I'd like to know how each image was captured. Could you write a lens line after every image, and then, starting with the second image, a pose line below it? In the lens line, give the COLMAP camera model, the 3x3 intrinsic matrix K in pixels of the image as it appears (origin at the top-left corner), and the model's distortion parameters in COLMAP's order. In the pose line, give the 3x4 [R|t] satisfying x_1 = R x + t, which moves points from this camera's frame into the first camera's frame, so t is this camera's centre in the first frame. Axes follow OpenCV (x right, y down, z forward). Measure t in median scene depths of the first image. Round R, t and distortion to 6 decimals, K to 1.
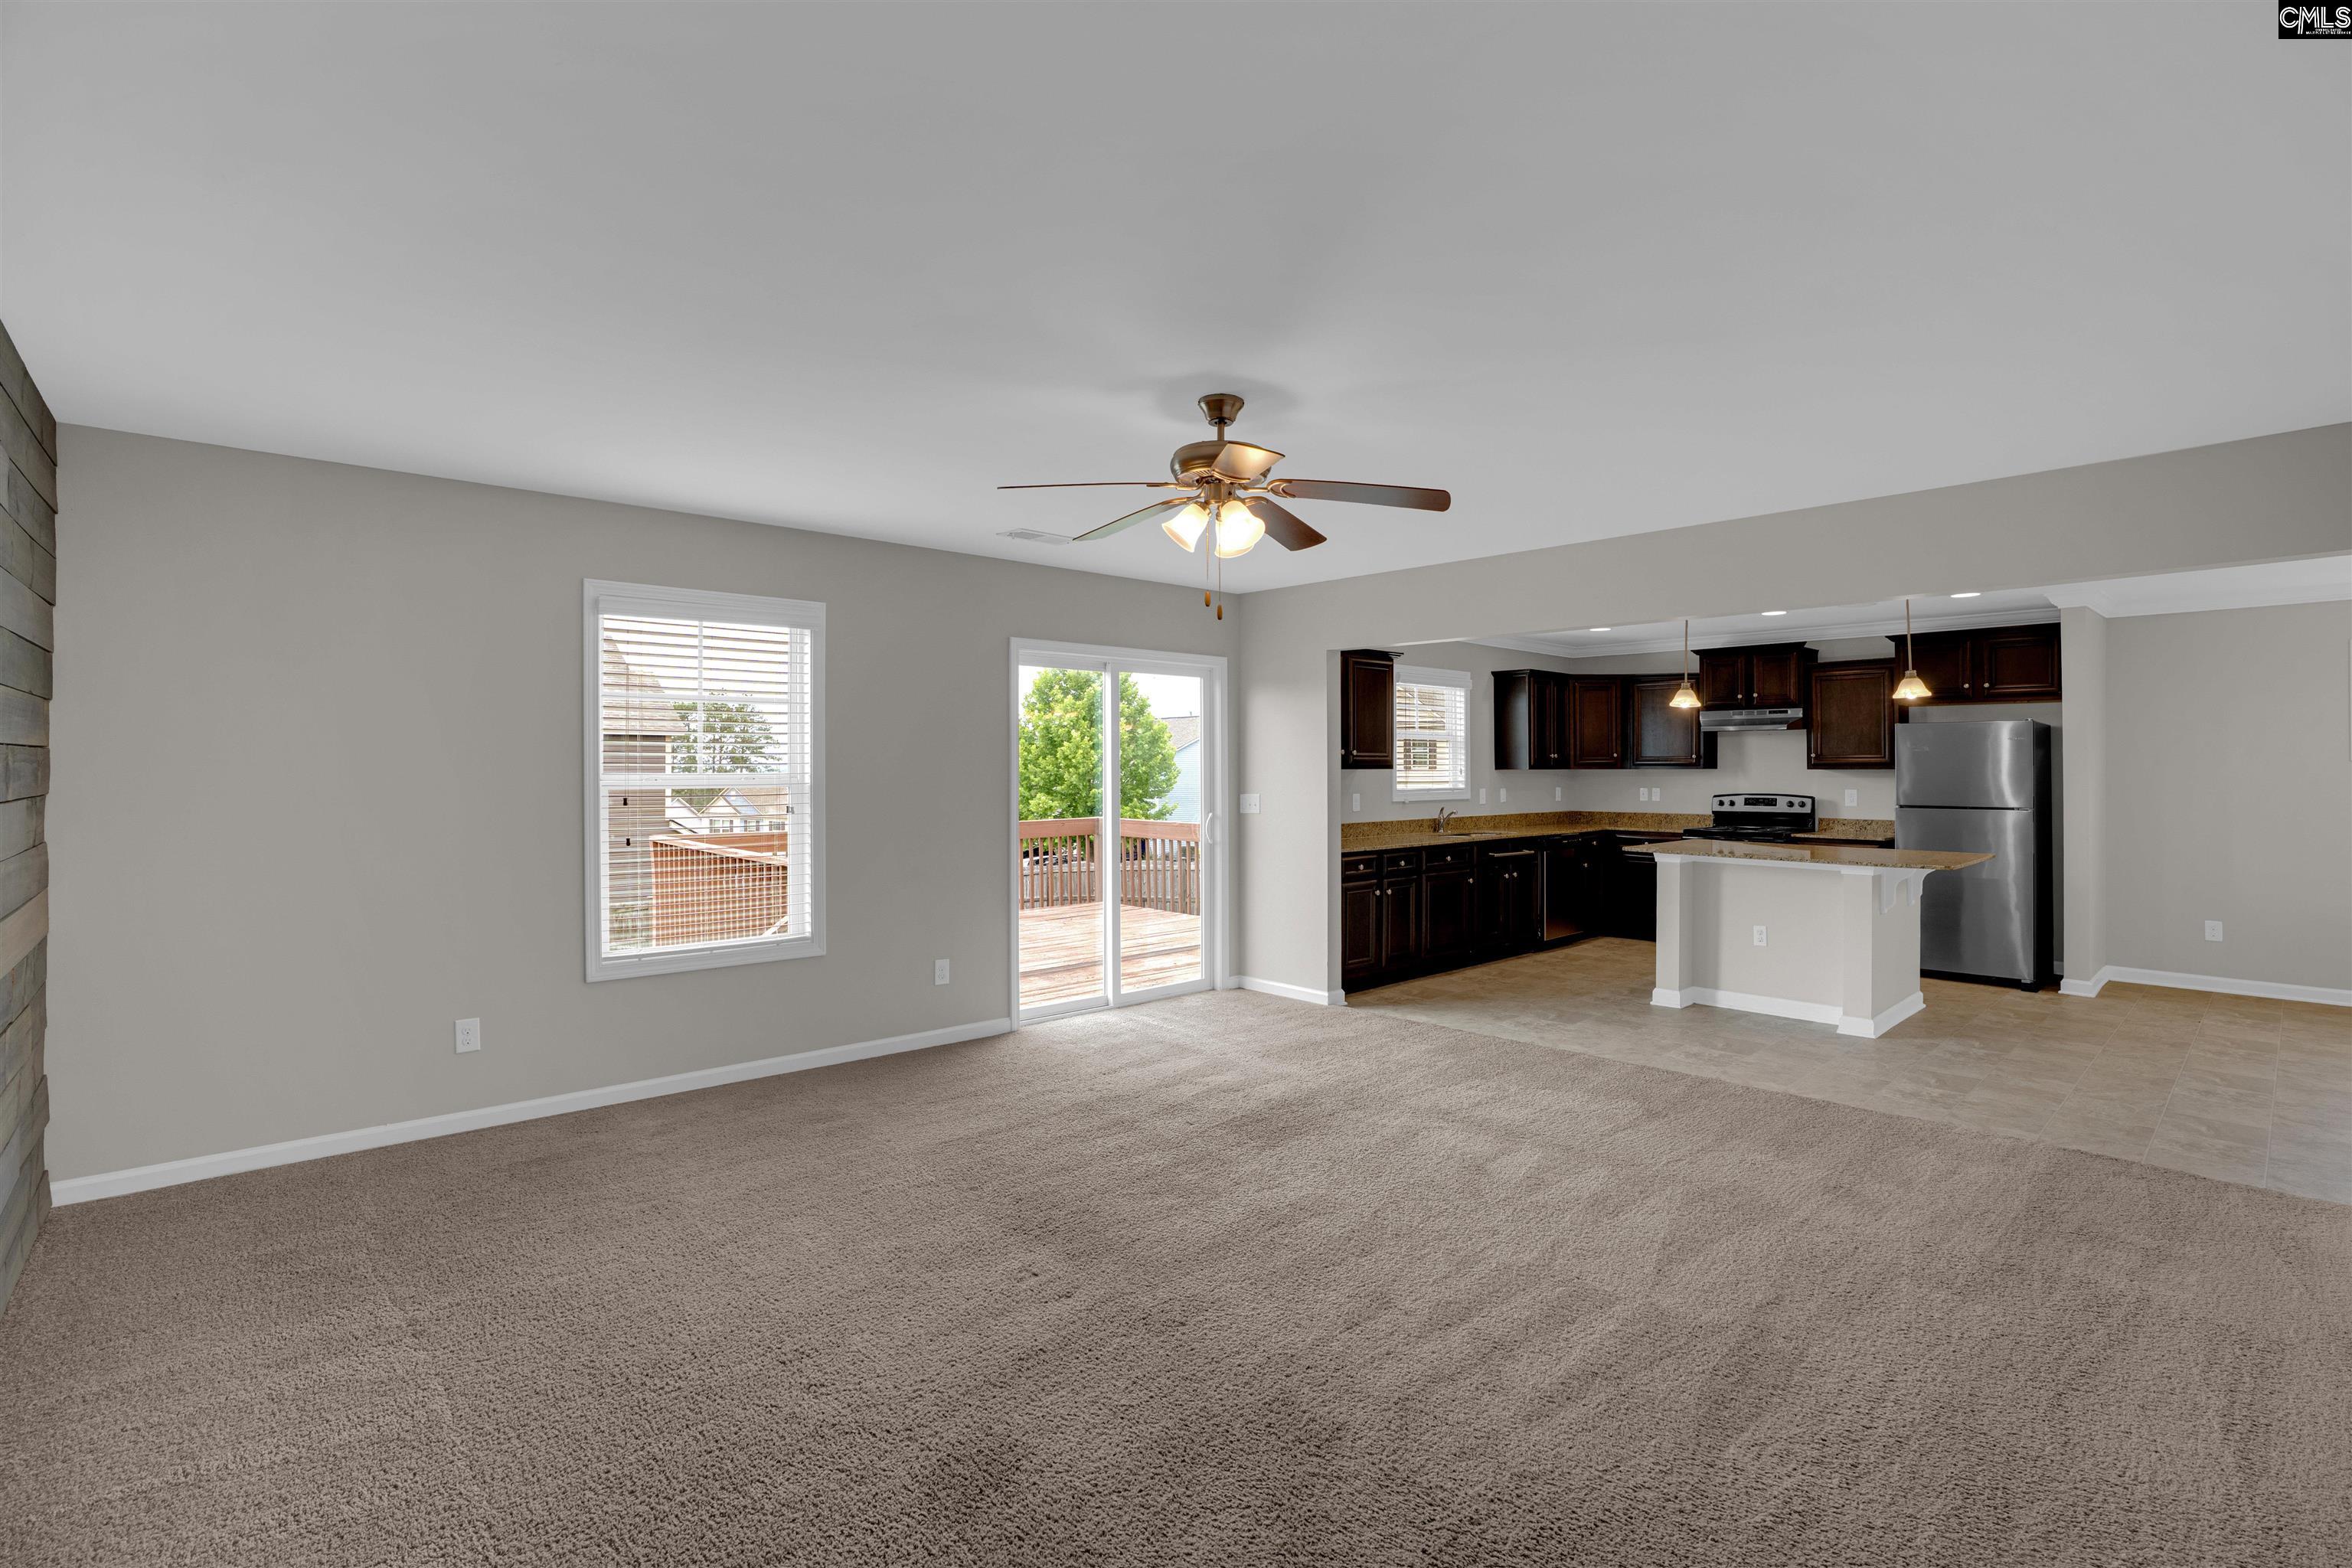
lens RADIAL K [[1091.7, 0, 1173.0], [0, 1091.7, 766.8], [0, 0, 1]] dist [-0.063257, 0.020789]
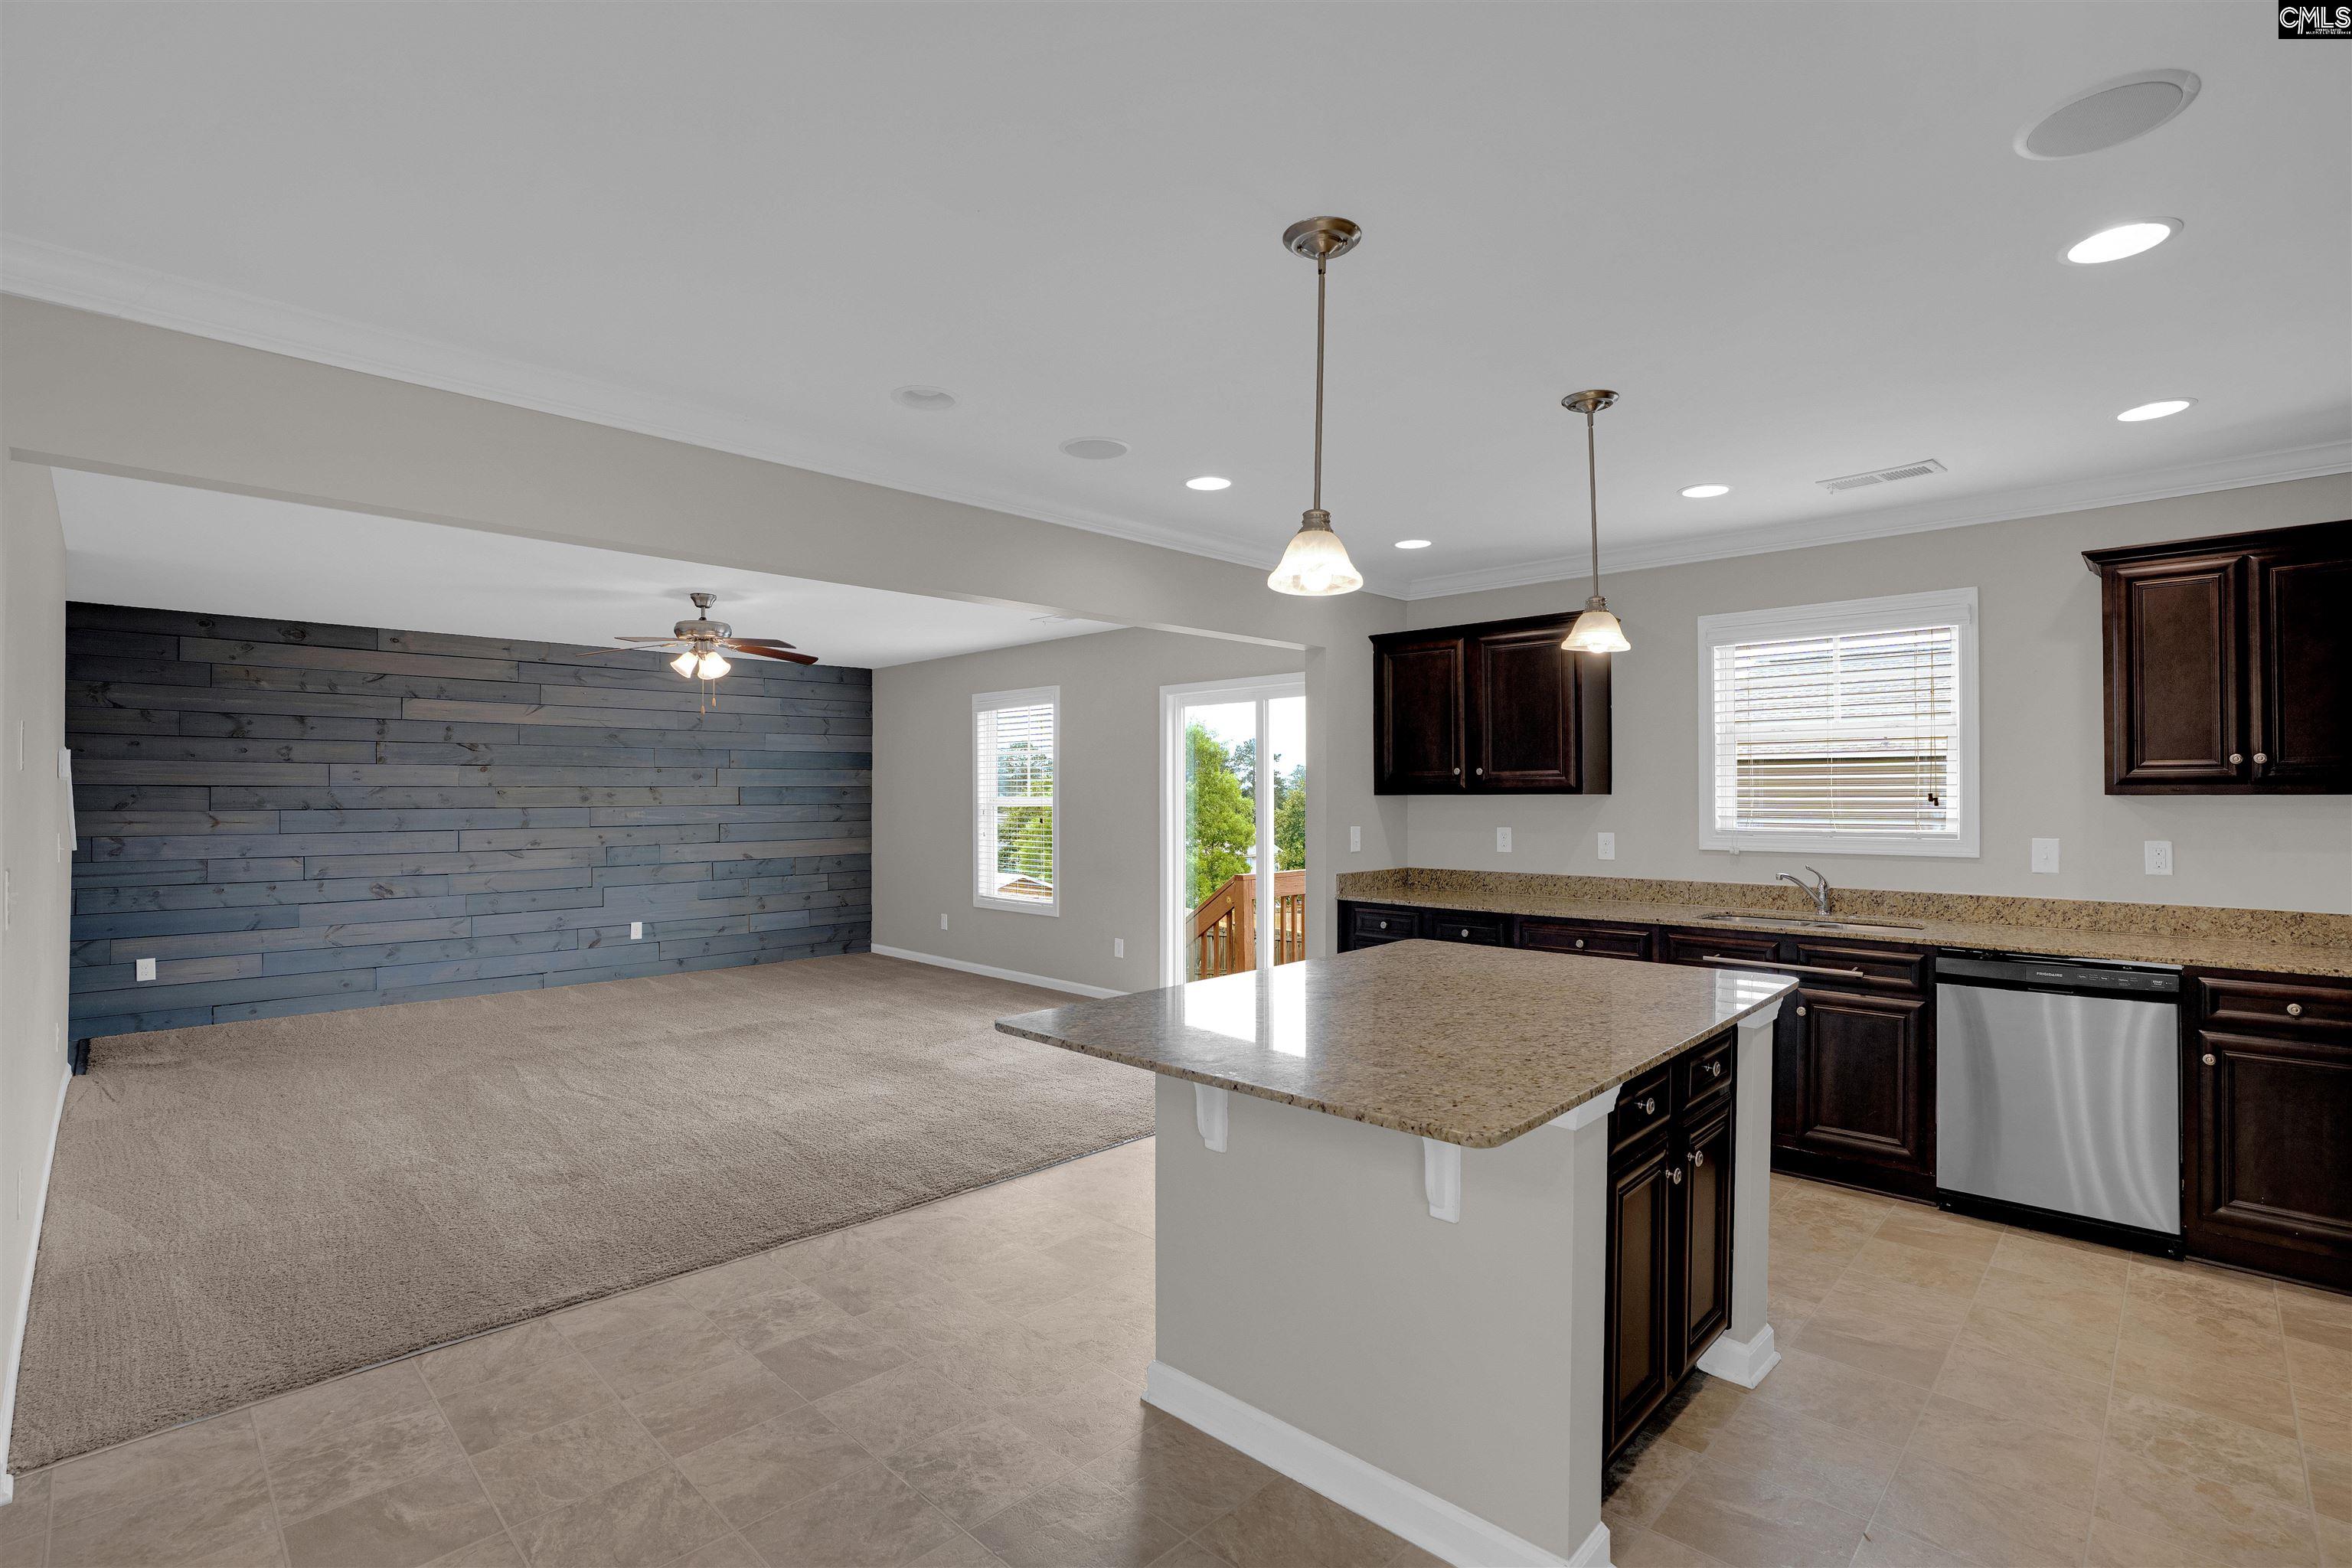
lens RADIAL K [[1091.7, 0, 1161.3], [0, 1091.7, 777.0], [0, 0, 1]] dist [-0.063257, 0.020789]
pose [[0.041512, -0.015197, -0.999022, 0.998314], [0.002842, 0.999882, -0.015092, 0.001049], [0.999134, -0.002213, 0.041551, 0.886780]]
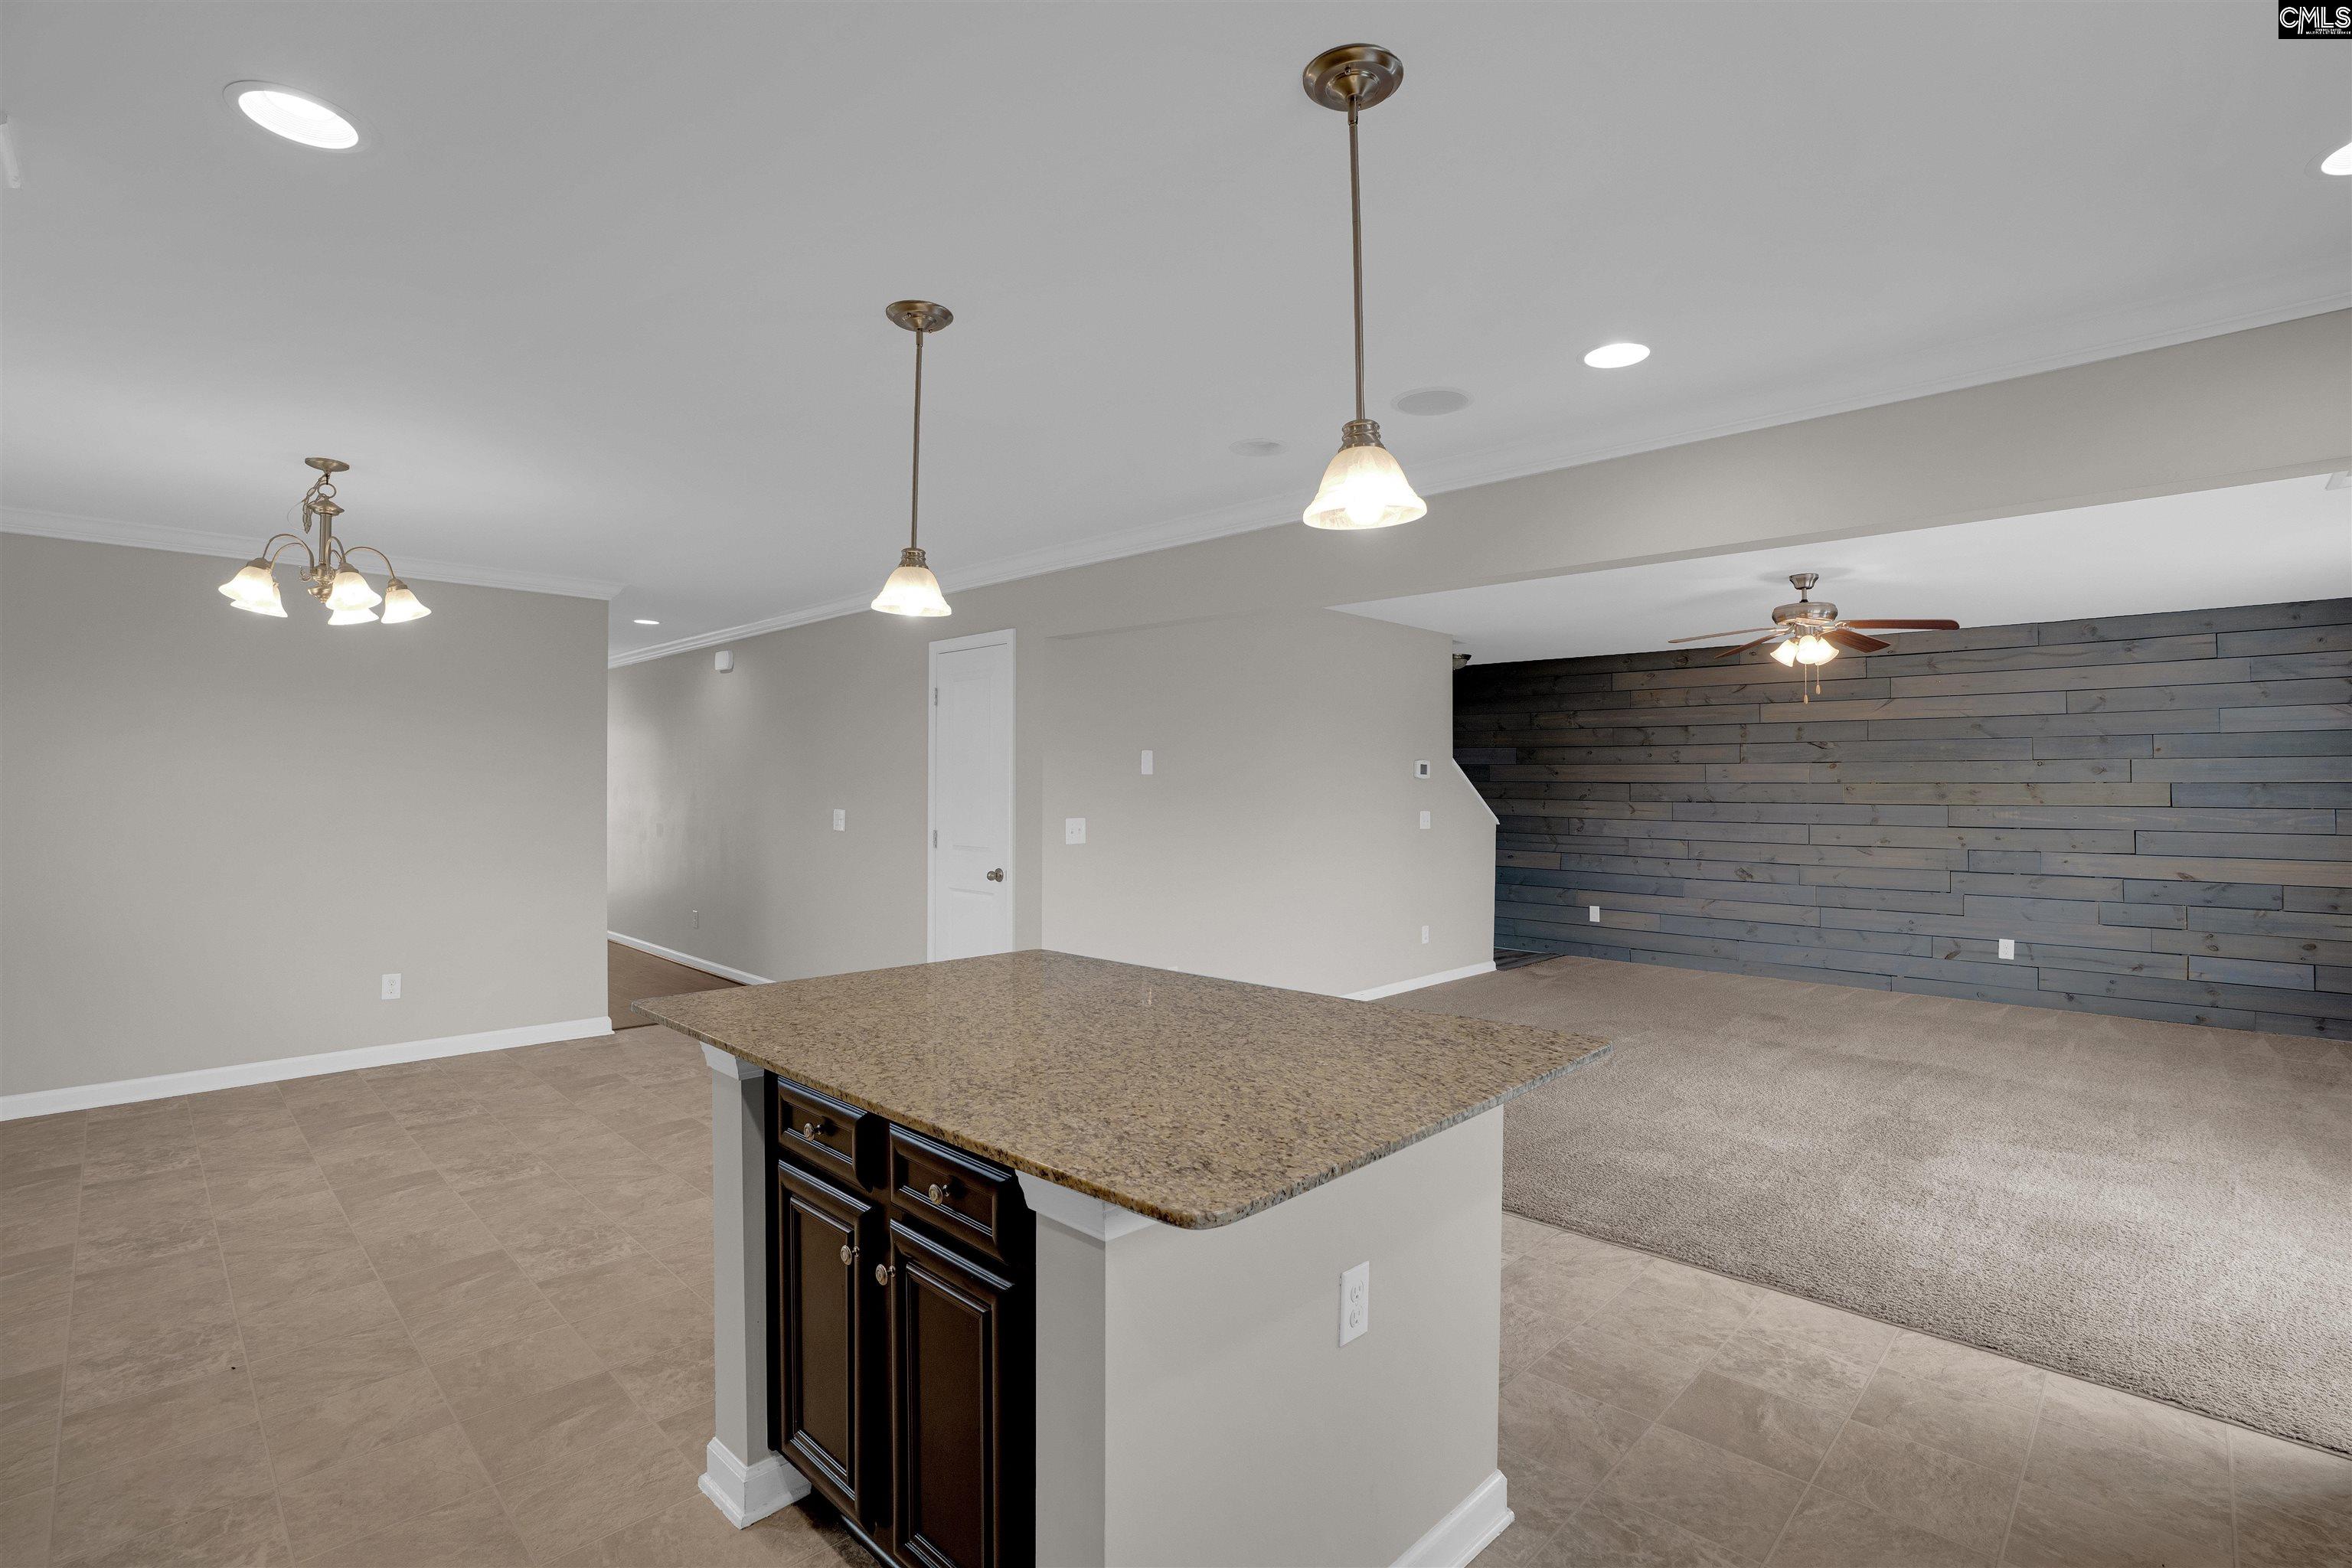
lens RADIAL K [[1091.7, 0, 1213.7], [0, 1091.7, 758.5], [0, 0, 1]] dist [-0.063257, 0.020789]
pose [[-0.996848, -0.010632, -0.078623, 0.577481], [-0.008572, 0.999612, -0.026491, 0.002516], [0.078874, -0.025733, -0.996552, 1.362005]]
